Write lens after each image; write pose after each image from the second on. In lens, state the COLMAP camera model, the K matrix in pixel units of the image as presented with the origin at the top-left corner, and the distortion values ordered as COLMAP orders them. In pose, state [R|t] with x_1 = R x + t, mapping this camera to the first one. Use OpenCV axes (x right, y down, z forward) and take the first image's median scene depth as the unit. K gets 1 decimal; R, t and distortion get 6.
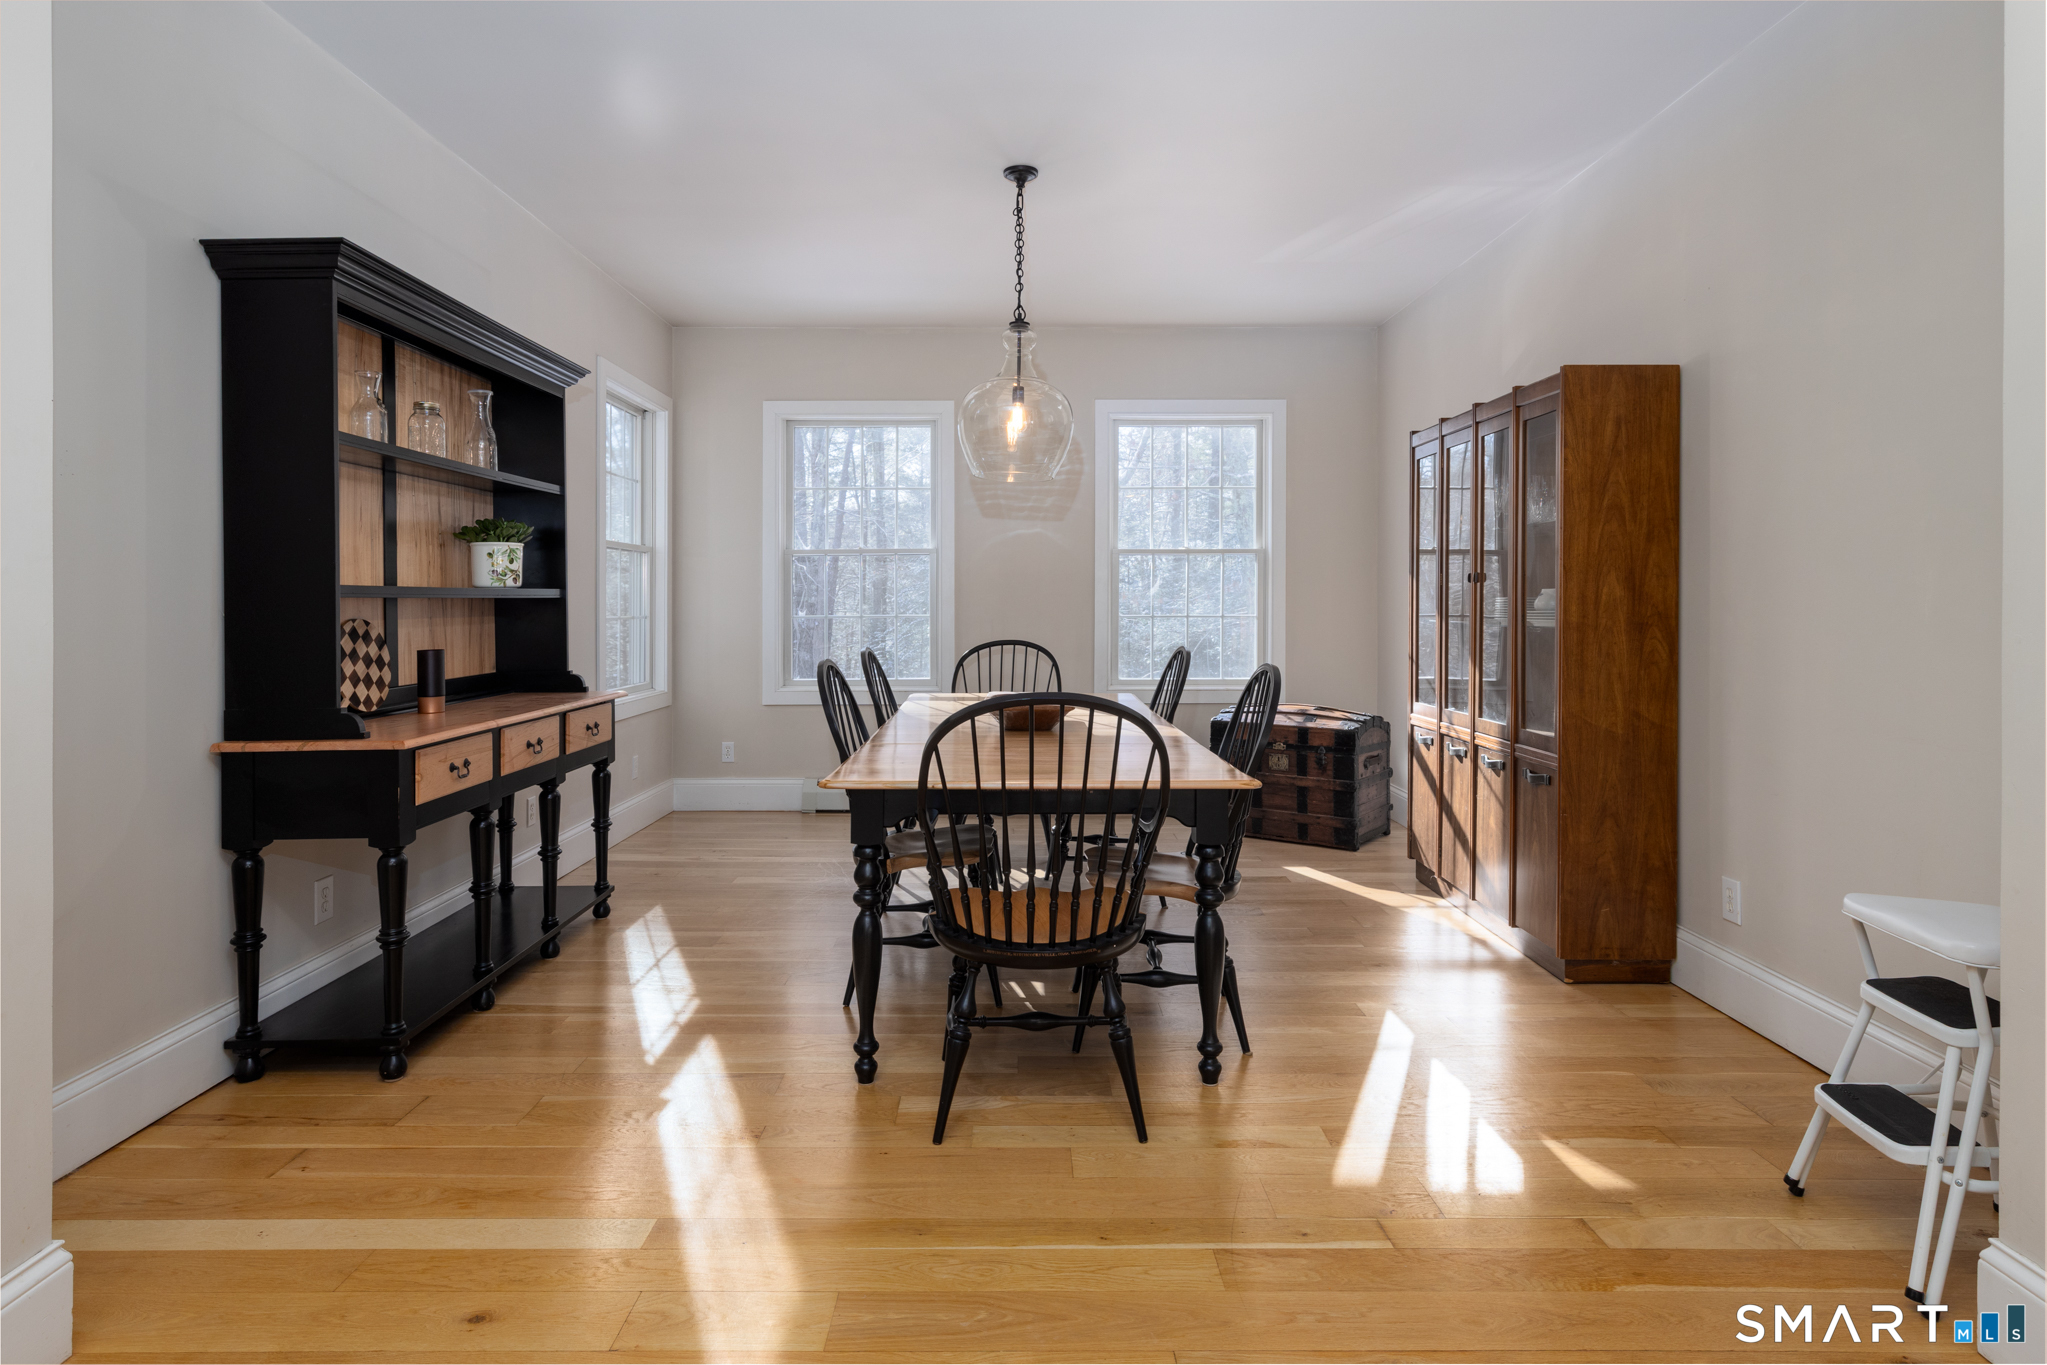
lens RADIAL K [[871.8, 0, 1020.5], [0, 871.8, 661.2], [0, 0, 1]] dist [0.001517, -0.000042]
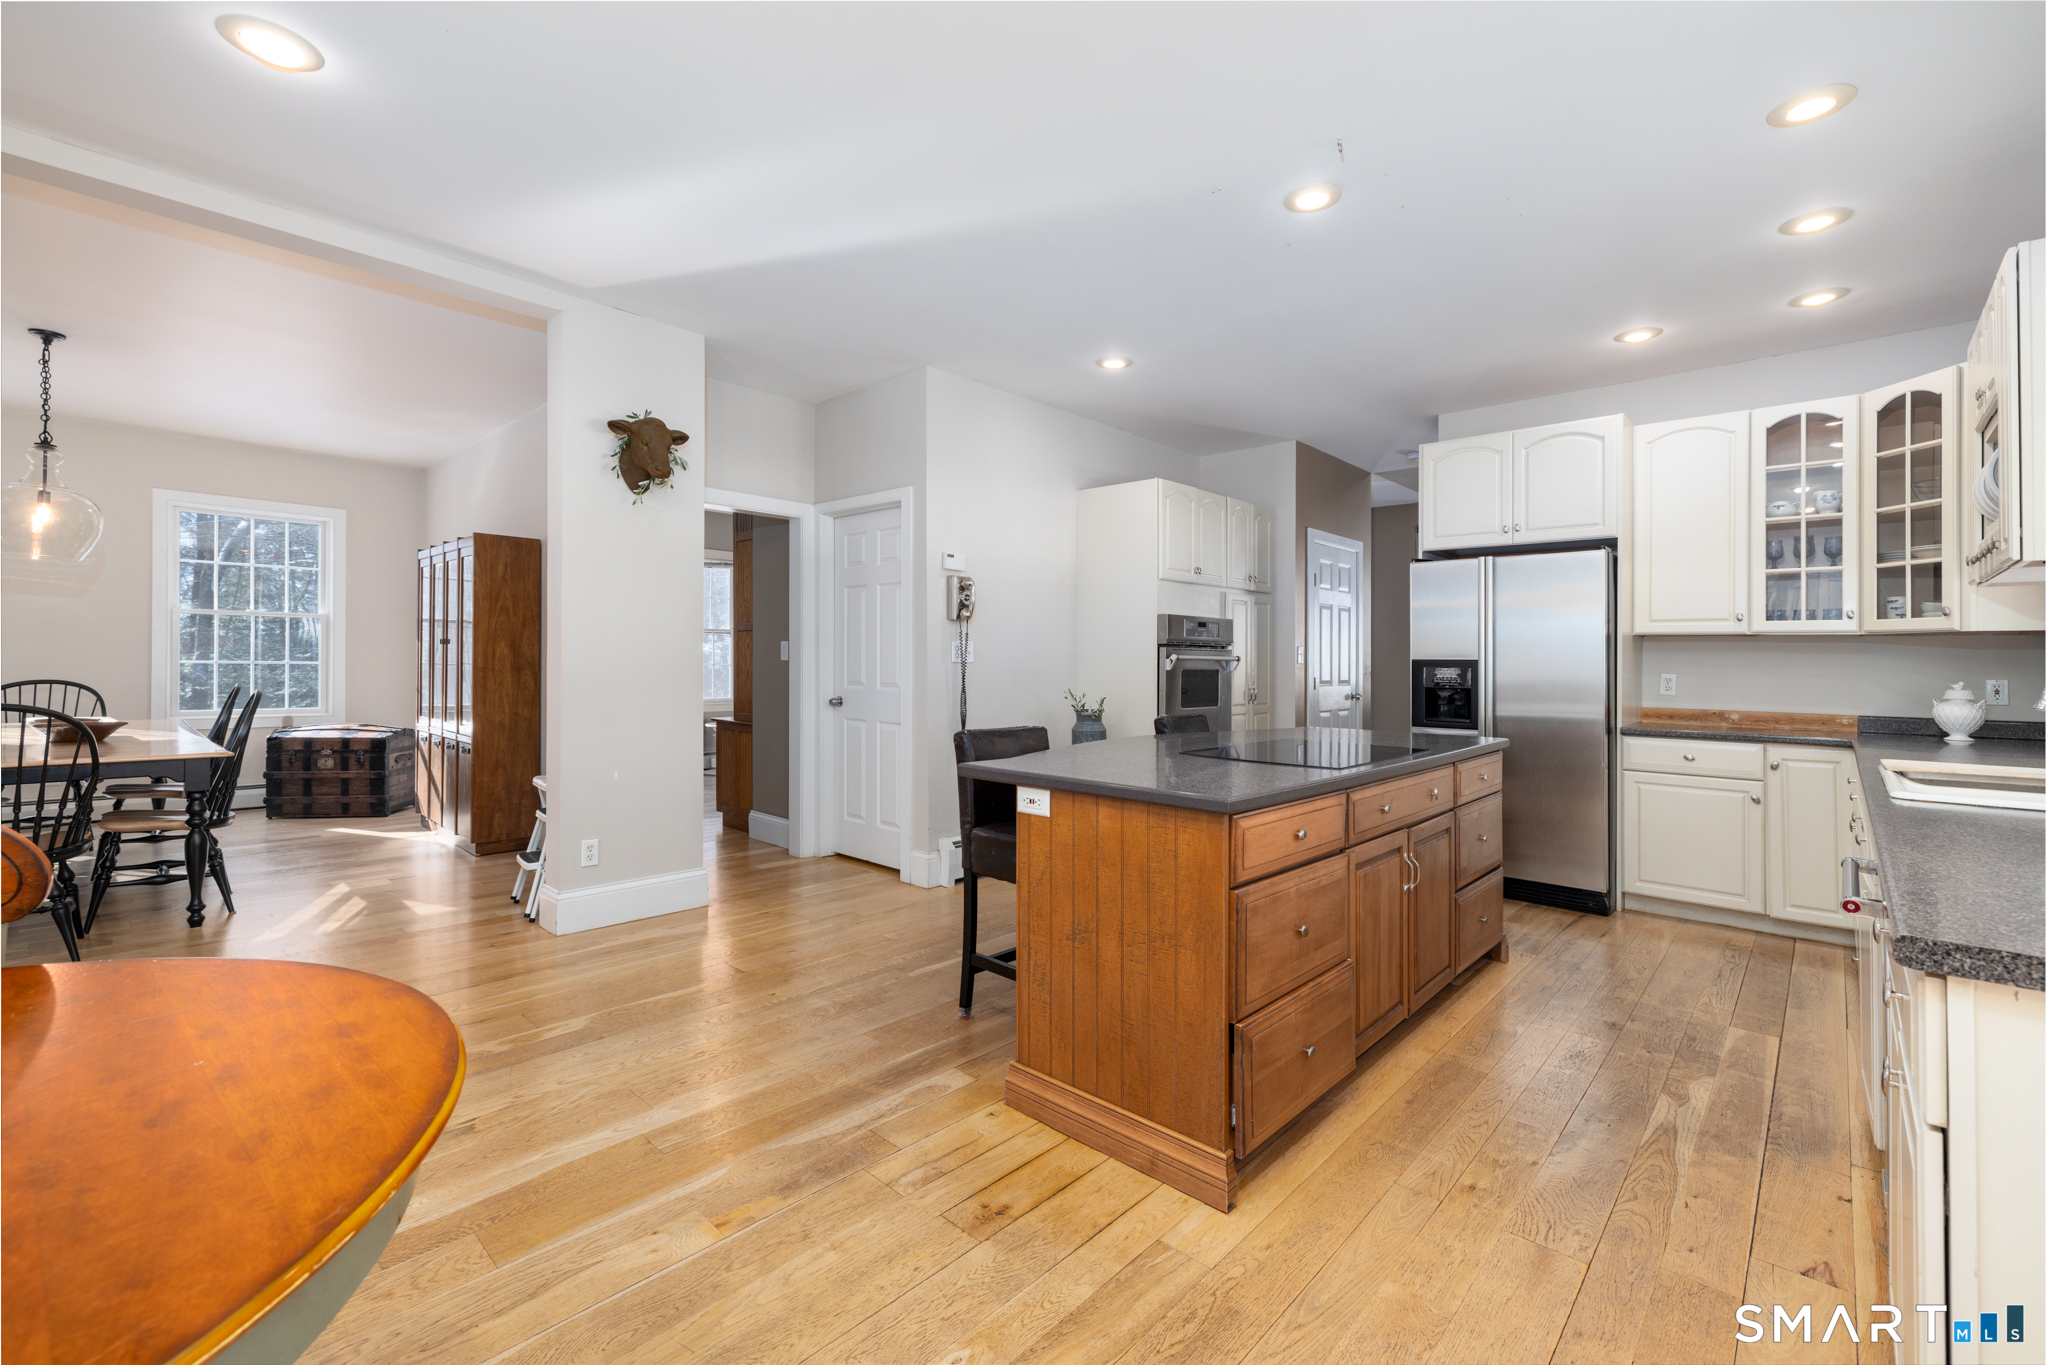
lens RADIAL K [[854.6, 0, 1023.0], [0, 854.6, 682.5], [0, 0, 1]] dist [0.001503, 0.000199]
pose [[0.700378, -0.002124, 0.713769, 0.112507], [0.029536, 0.999225, -0.026008, 0.064068], [-0.713161, 0.039298, 0.699898, -1.012583]]
